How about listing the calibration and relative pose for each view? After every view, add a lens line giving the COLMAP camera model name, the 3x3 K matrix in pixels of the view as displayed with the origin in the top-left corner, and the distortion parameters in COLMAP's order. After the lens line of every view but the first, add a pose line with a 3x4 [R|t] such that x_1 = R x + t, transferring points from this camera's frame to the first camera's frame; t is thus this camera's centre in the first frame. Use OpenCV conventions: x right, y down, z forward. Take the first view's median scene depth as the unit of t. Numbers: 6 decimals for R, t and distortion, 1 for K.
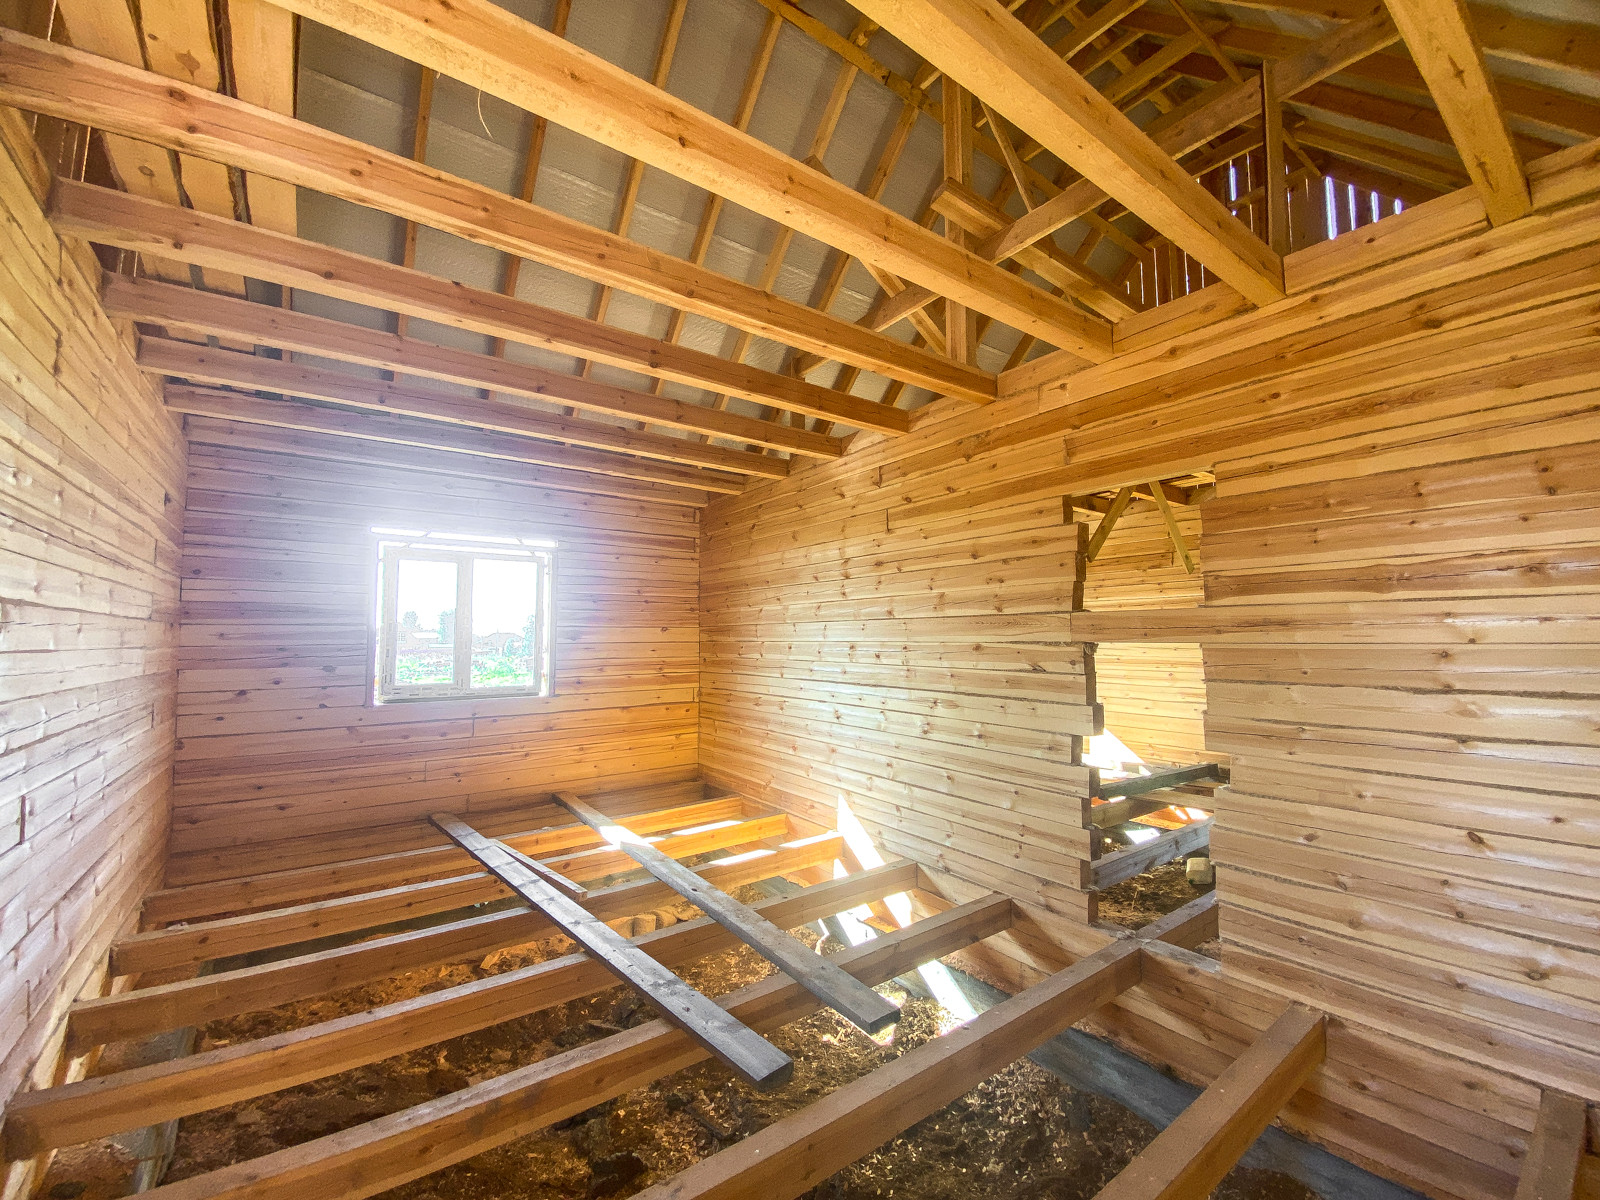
lens RADIAL K [[641.1, 0, 802.1], [0, 641.1, 607.8], [0, 0, 1]] dist [0.030922, -0.025368]
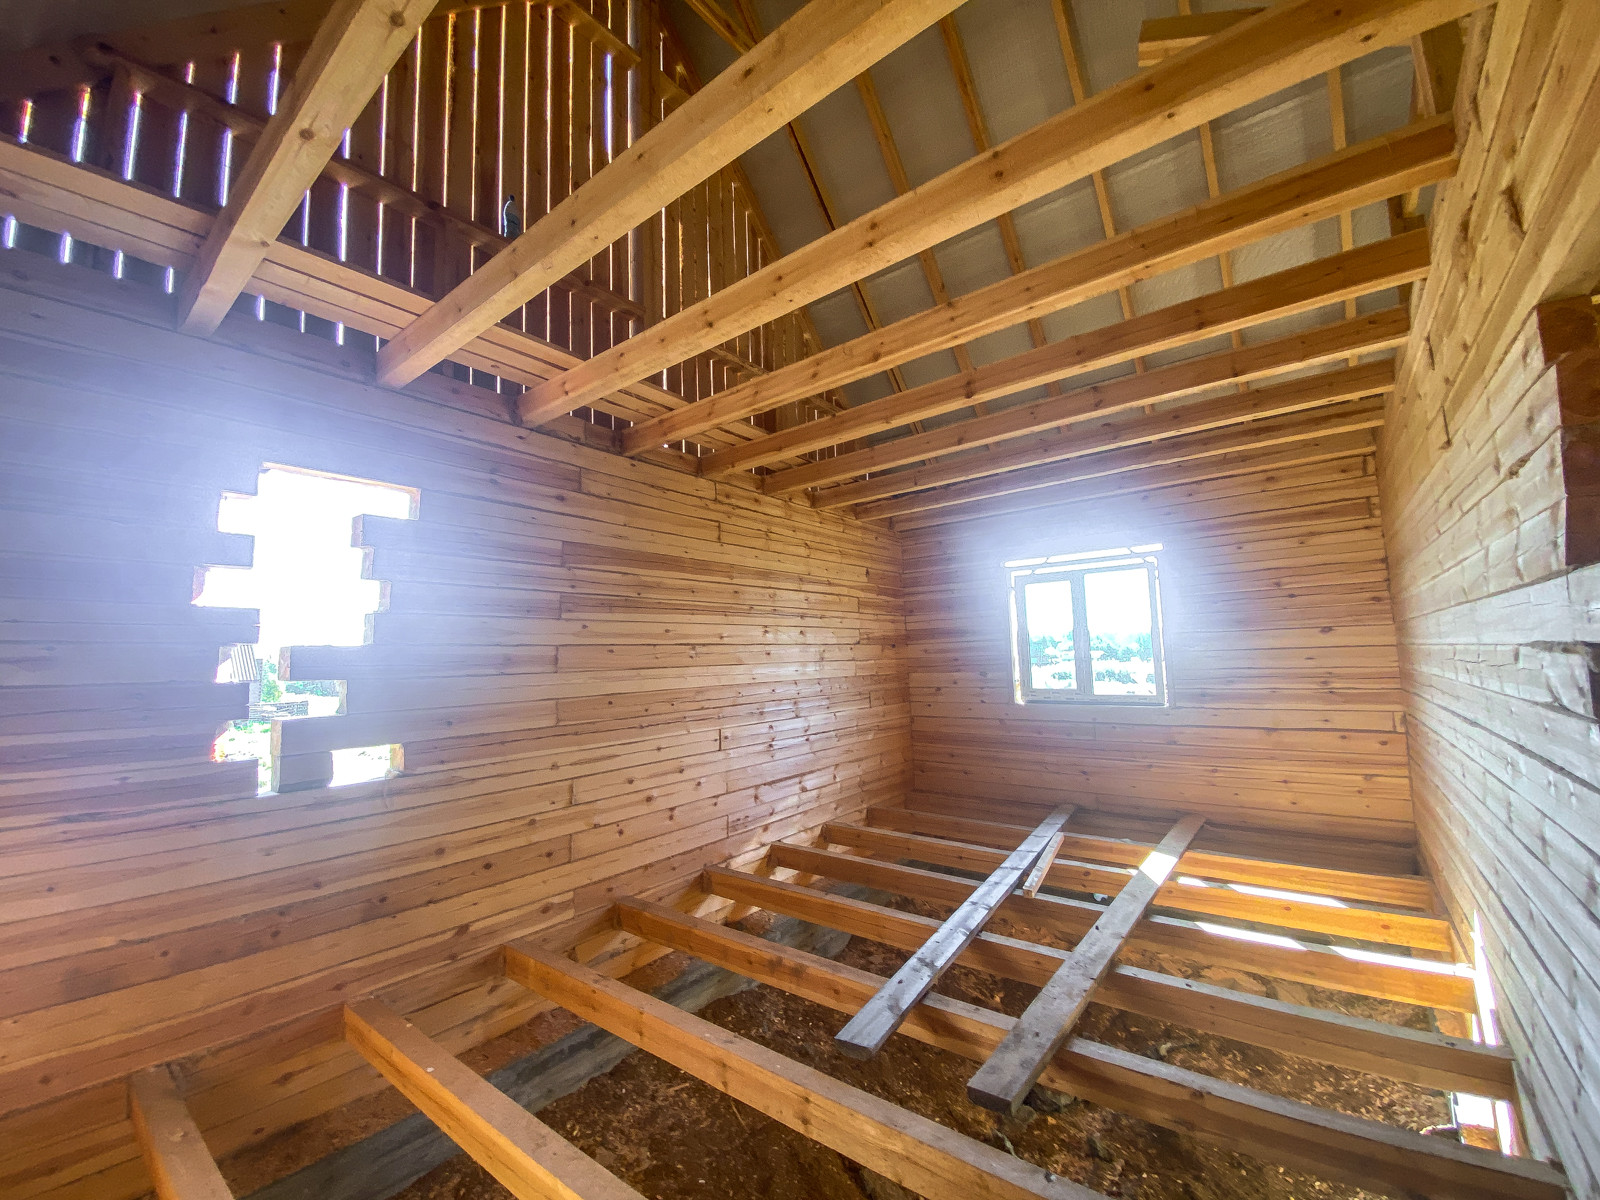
lens RADIAL K [[641.1, 0, 802.1], [0, 641.1, 607.8], [0, 0, 1]] dist [0.030922, -0.025368]
pose [[0.281520, -0.080656, -0.956159, 0.476749], [0.075512, 0.995233, -0.061719, 0.012423], [0.956579, -0.054826, 0.286269, 0.286824]]
